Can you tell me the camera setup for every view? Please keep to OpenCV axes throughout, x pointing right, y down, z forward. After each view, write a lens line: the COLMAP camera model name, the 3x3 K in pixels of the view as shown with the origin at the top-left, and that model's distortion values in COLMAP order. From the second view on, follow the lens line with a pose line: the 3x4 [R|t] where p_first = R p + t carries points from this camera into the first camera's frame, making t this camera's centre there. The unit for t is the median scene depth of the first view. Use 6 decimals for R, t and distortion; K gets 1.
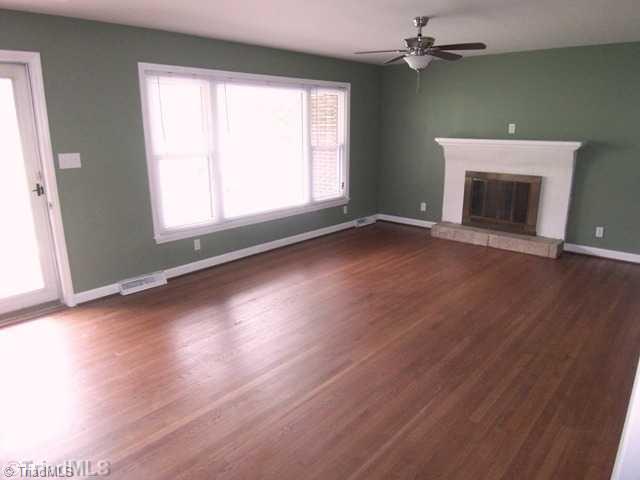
lens RADIAL K [[437.3, 0, 320.0], [0, 437.3, 240.0], [0, 0, 1]] dist [0.037225, -0.000272]
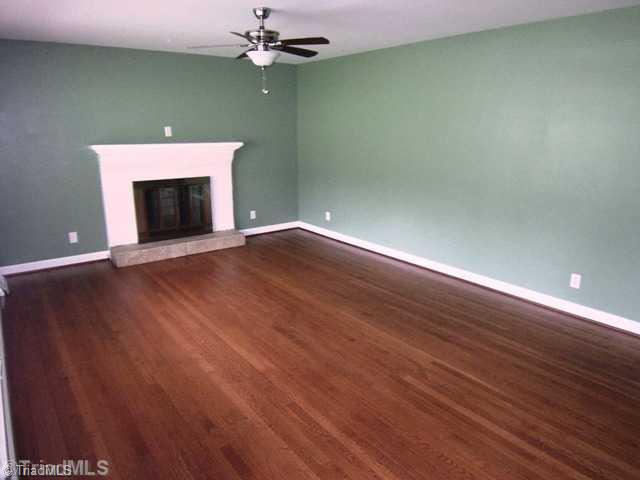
lens RADIAL K [[431.9, 0, 320.0], [0, 431.9, 240.0], [0, 0, 1]] dist [-0.055675, -0.000154]
pose [[0.186351, -0.248821, 0.950453, -0.452939], [0.249339, 0.947704, 0.199215, -0.134540], [-0.950318, 0.199861, 0.238646, 0.521214]]
